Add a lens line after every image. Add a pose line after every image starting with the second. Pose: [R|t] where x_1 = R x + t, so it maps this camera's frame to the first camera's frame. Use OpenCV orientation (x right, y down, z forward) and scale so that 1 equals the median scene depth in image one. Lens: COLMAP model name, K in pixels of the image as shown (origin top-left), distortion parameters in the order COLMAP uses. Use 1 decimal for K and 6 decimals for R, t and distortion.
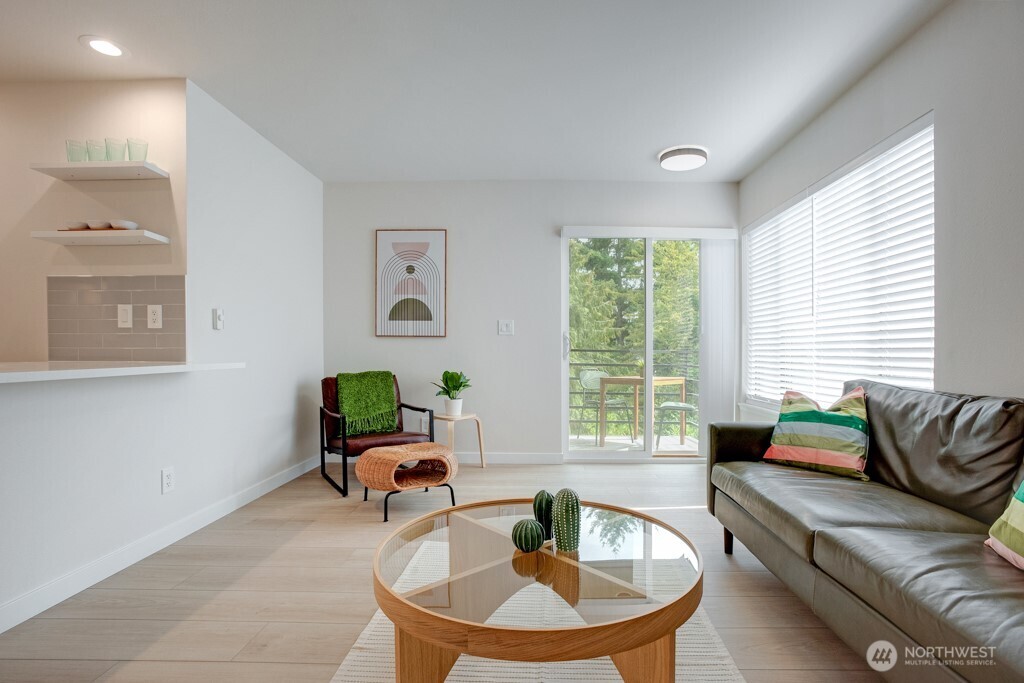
lens RADIAL K [[500.1, 0, 529.0], [0, 500.1, 364.8], [0, 0, 1]] dist [-0.047734, 0.020739]
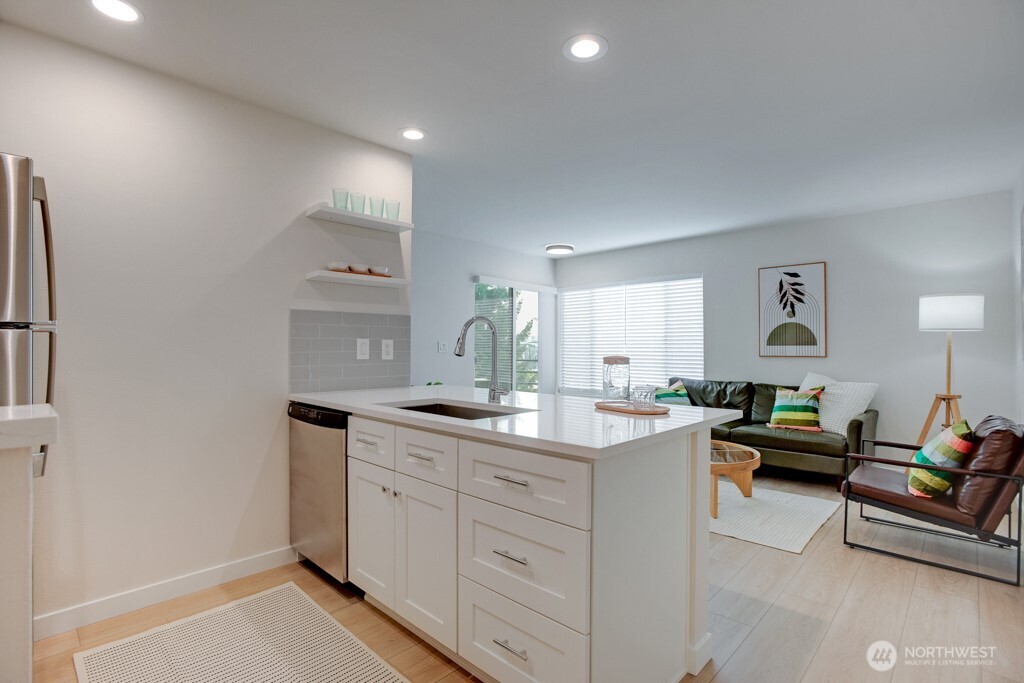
lens RADIAL K [[494.6, 0, 515.0], [0, 494.6, 343.0], [0, 0, 1]] dist [-0.054016, 0.020979]
pose [[0.670185, 0.006628, 0.742164, -1.423604], [0.017472, 0.999542, -0.024704, -0.079465], [-0.741988, 0.029523, 0.669763, -0.008367]]
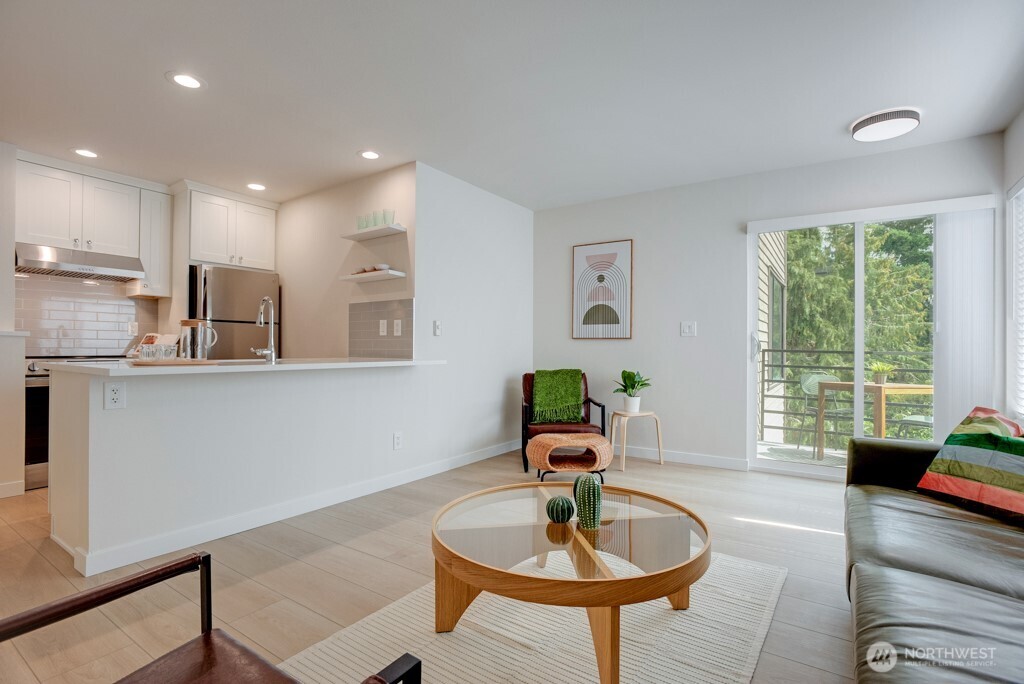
lens RADIAL K [[484.7, 0, 518.3], [0, 484.7, 353.5], [0, 0, 1]] dist [-0.055431, 0.029398]
pose [[0.838944, 0.006174, -0.544182, 0.316899], [-0.017408, 0.999728, -0.015495, -0.005580], [0.543939, 0.022473, 0.838824, -0.007106]]
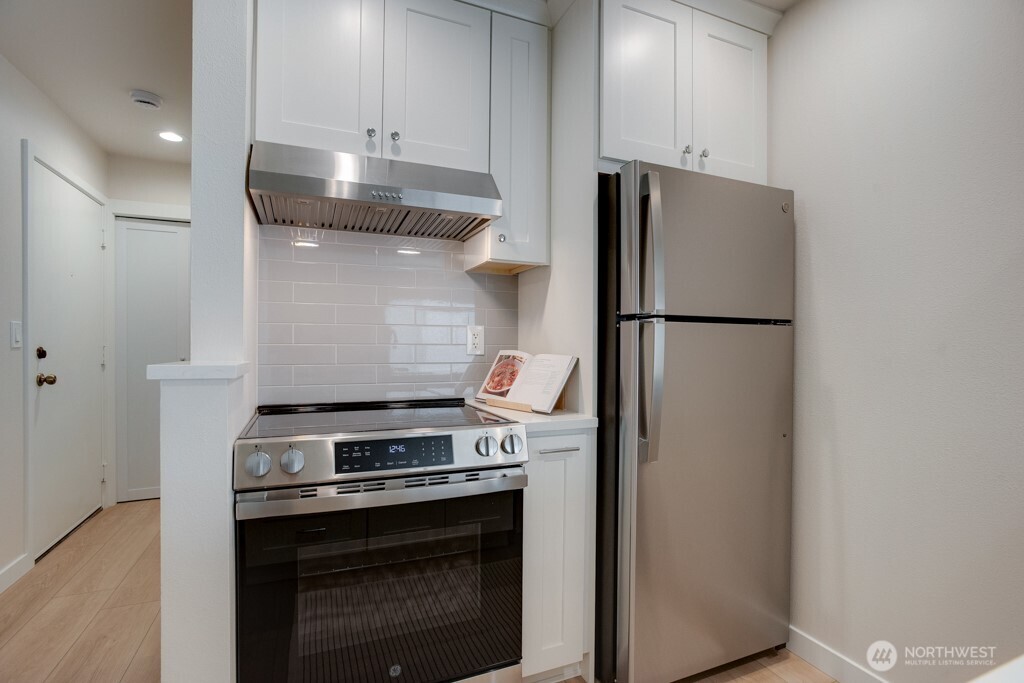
lens RADIAL K [[495.0, 0, 515.0], [0, 495.0, 346.4], [0, 0, 1]] dist [-0.061228, 0.035858]
pose [[0.409637, 0.009305, -0.912201, -0.924076], [-0.028423, 0.999593, -0.002567, -0.081144], [0.911806, 0.026979, 0.409734, 0.366973]]
